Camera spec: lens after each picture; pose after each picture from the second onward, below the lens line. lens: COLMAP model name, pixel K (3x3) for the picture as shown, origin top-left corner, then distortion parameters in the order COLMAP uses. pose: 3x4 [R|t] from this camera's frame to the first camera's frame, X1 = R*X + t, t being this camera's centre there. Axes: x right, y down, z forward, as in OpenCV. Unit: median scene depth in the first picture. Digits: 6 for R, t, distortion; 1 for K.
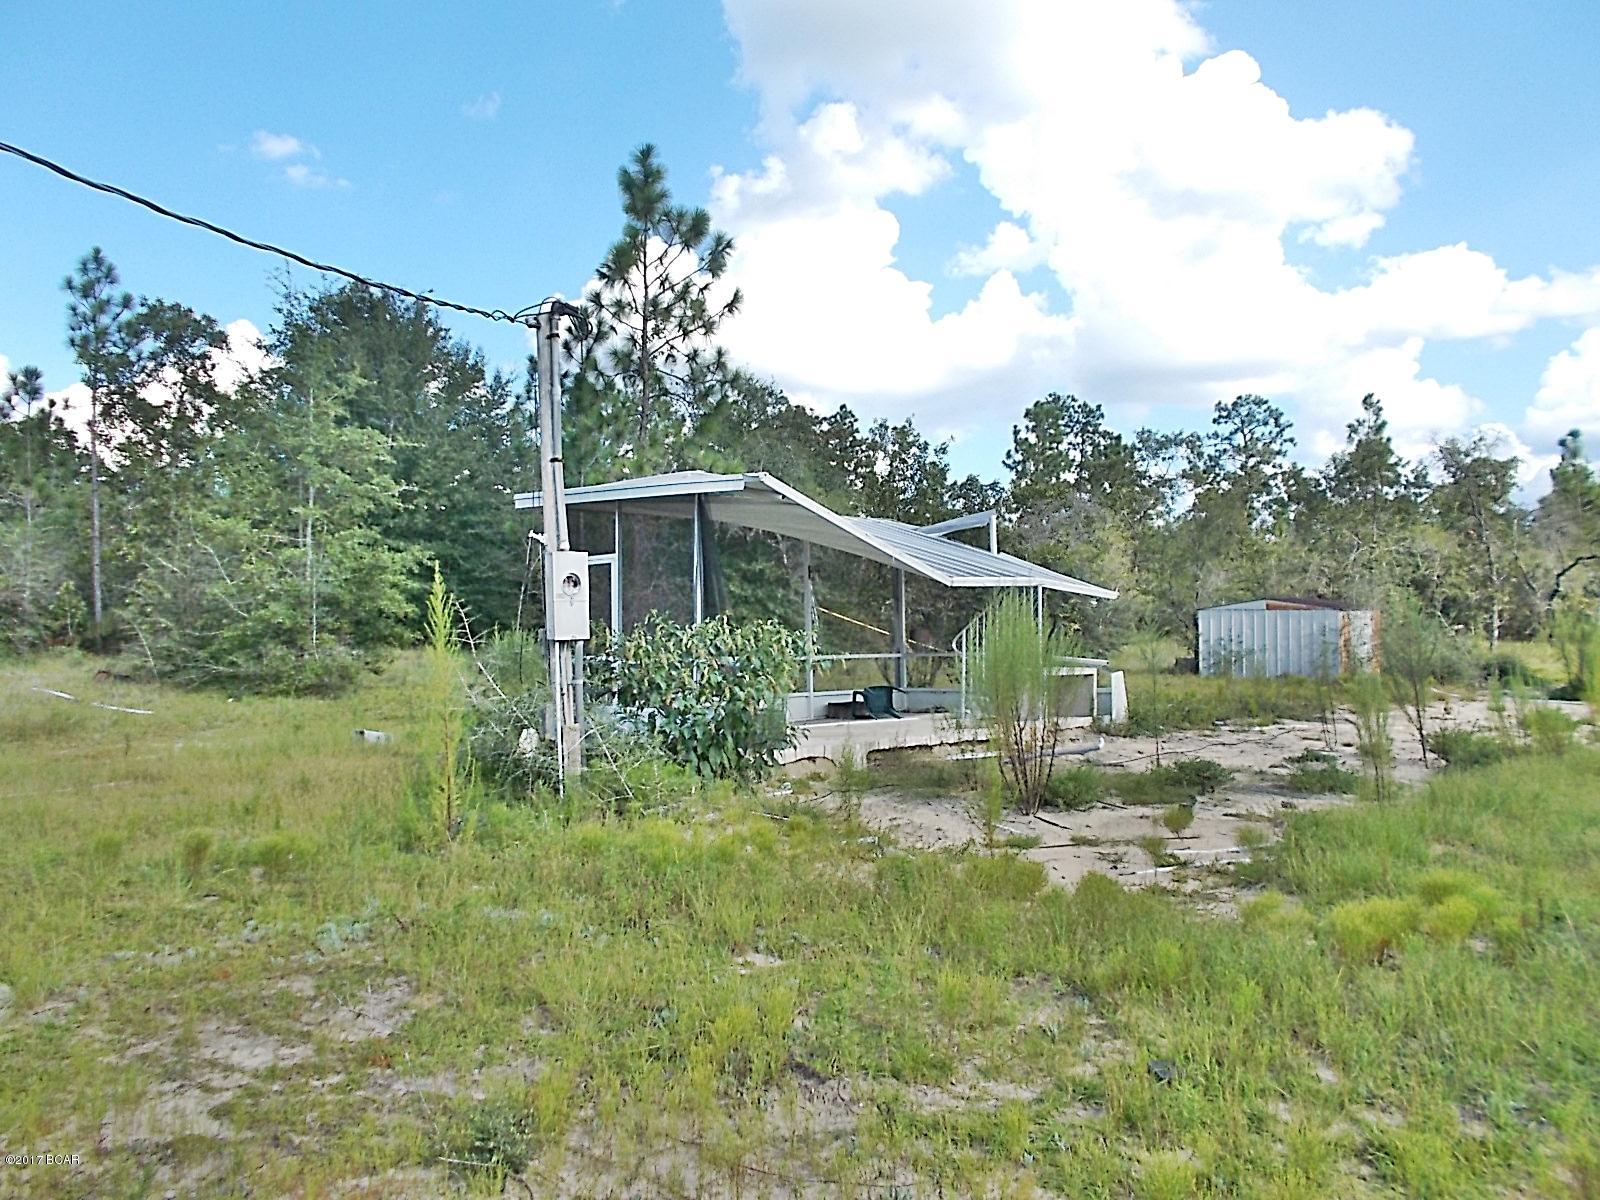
lens RADIAL K [[1276.0, 0, 785.5], [0, 1276.0, 601.3], [0, 0, 1]] dist [0.049320, -0.014761]
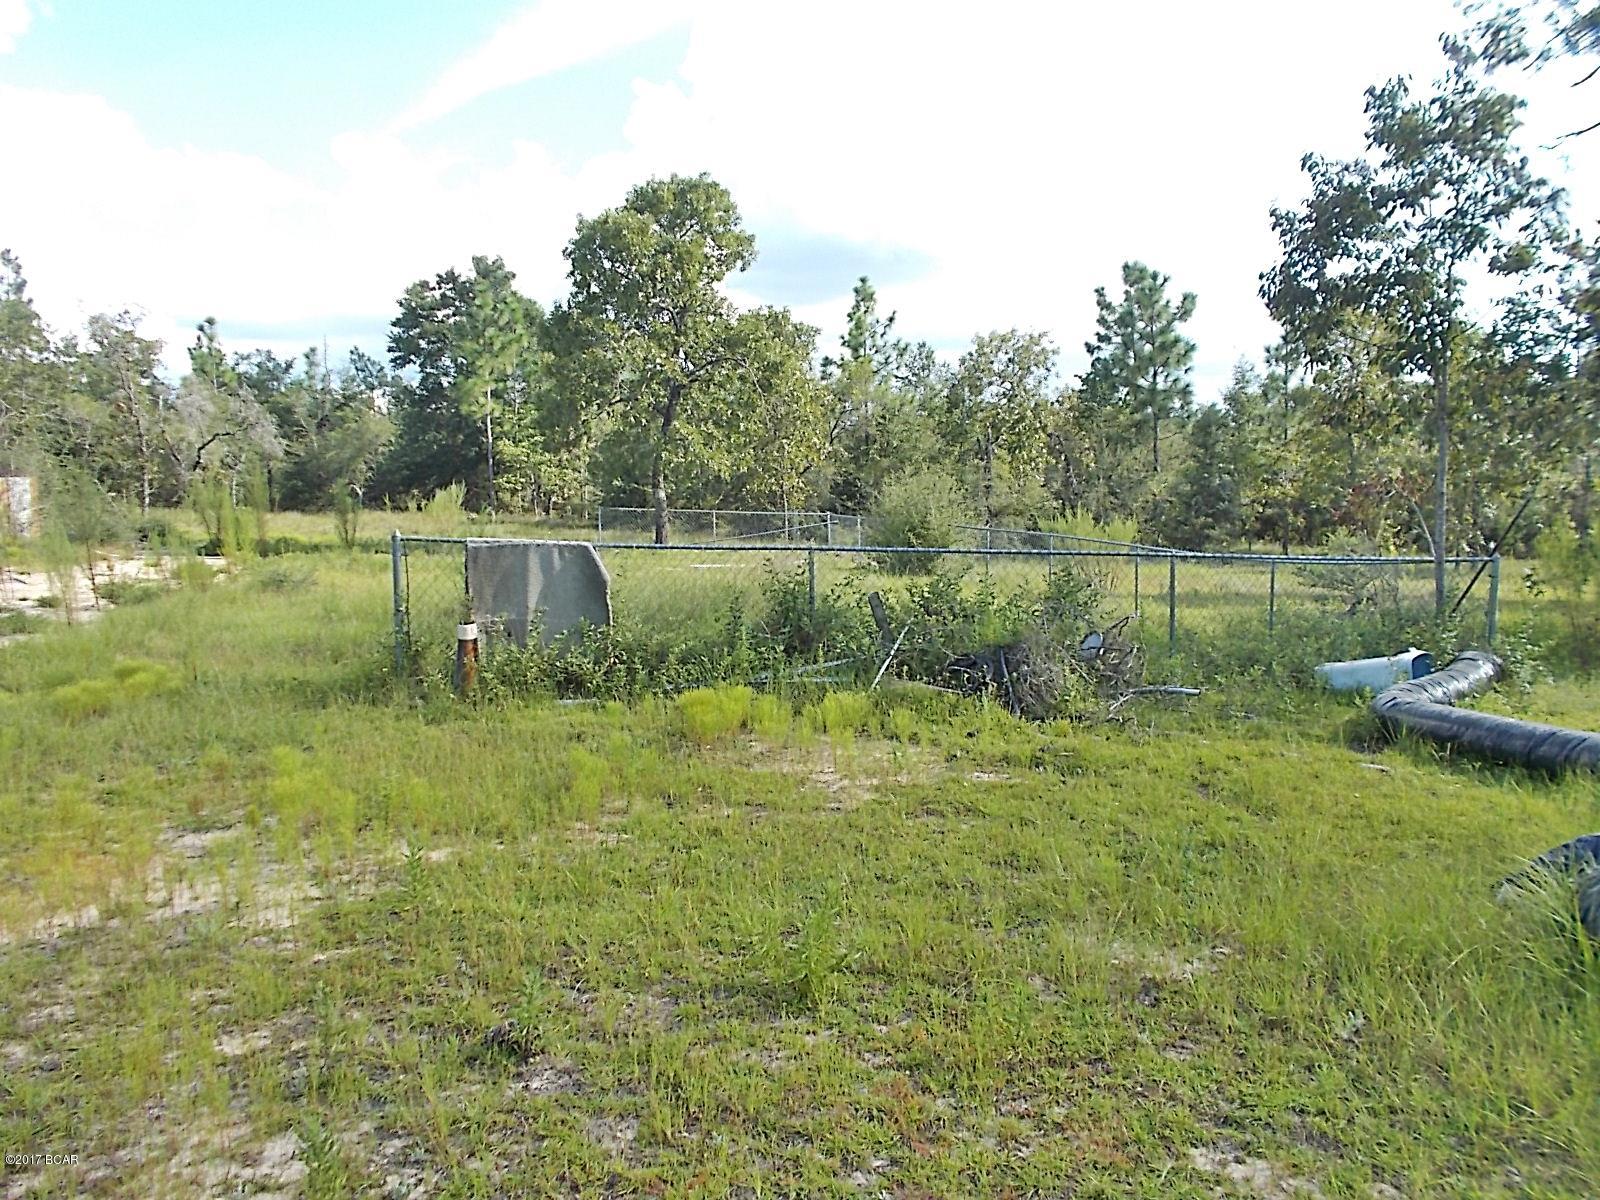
lens RADIAL K [[1276.0, 0, 787.3], [0, 1276.0, 589.4], [0, 0, 1]] dist [0.049320, -0.014761]
pose [[0.569957, -0.055364, 0.819807, -0.030168], [-0.020607, 0.996450, 0.081621, -0.000217], [-0.821416, -0.063414, 0.566793, -0.049826]]
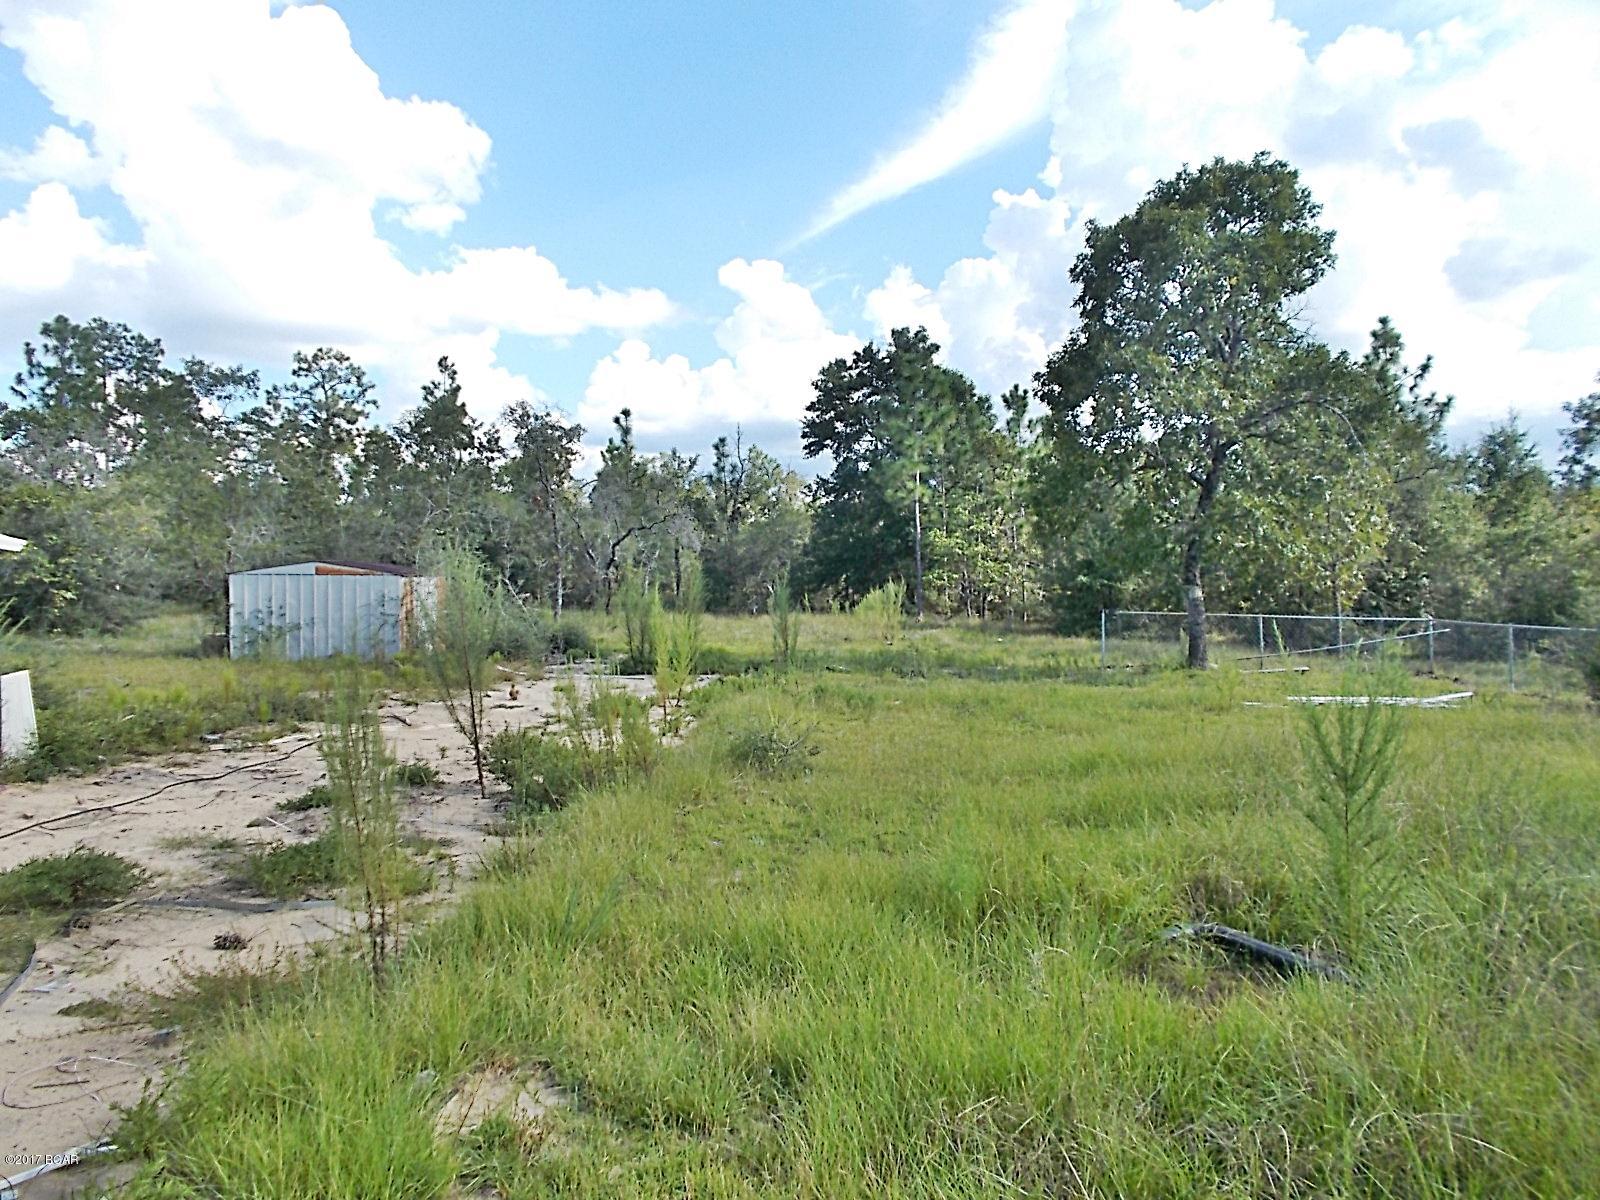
lens RADIAL K [[1276.0, 0, 787.0], [0, 1276.0, 596.3], [0, 0, 1]] dist [0.049320, -0.014761]
pose [[0.776762, 0.000546, 0.629795, 0.053279], [-0.014172, 0.999762, 0.016611, 0.001493], [-0.629635, -0.021828, 0.776584, 0.102328]]
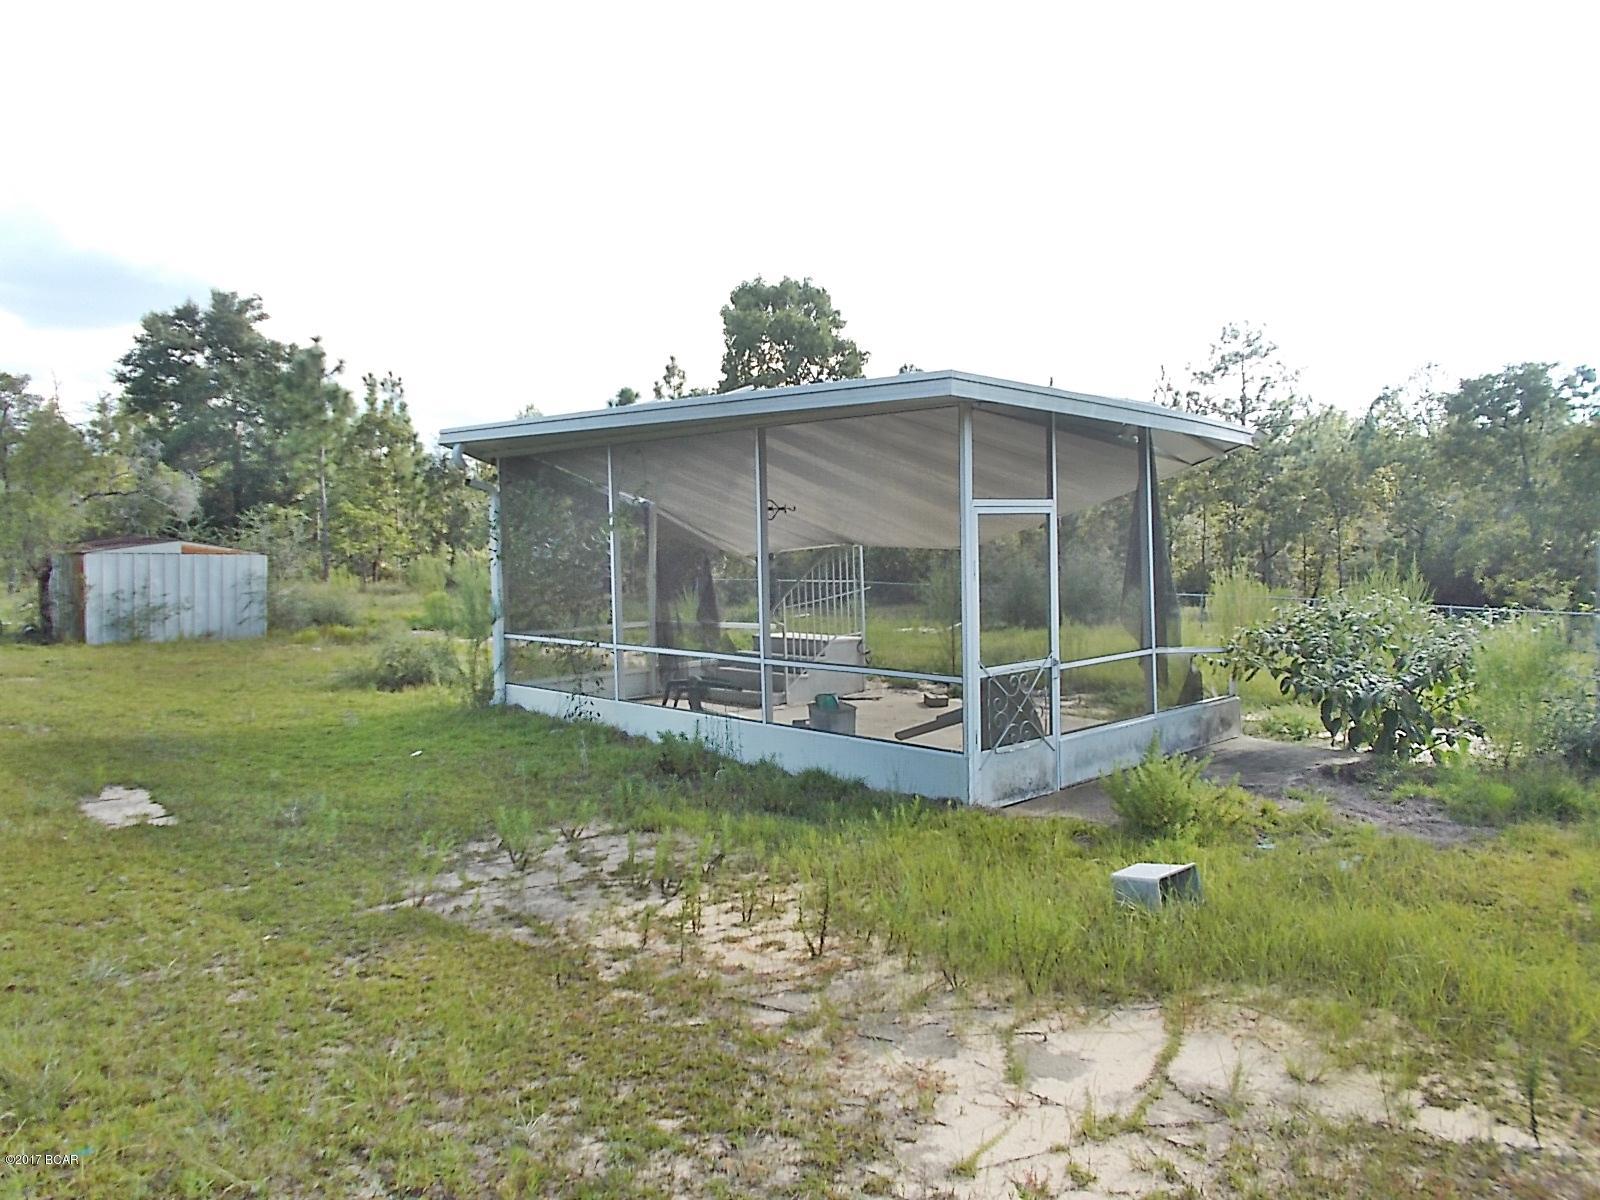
lens RADIAL K [[1276.0, 0, 800.4], [0, 1276.0, 597.3], [0, 0, 1]] dist [0.049320, -0.014761]
pose [[0.073540, -0.035019, 0.996677, -0.236989], [-0.024113, 0.999029, 0.036881, -0.003116], [-0.997001, -0.026745, 0.072625, 0.312268]]
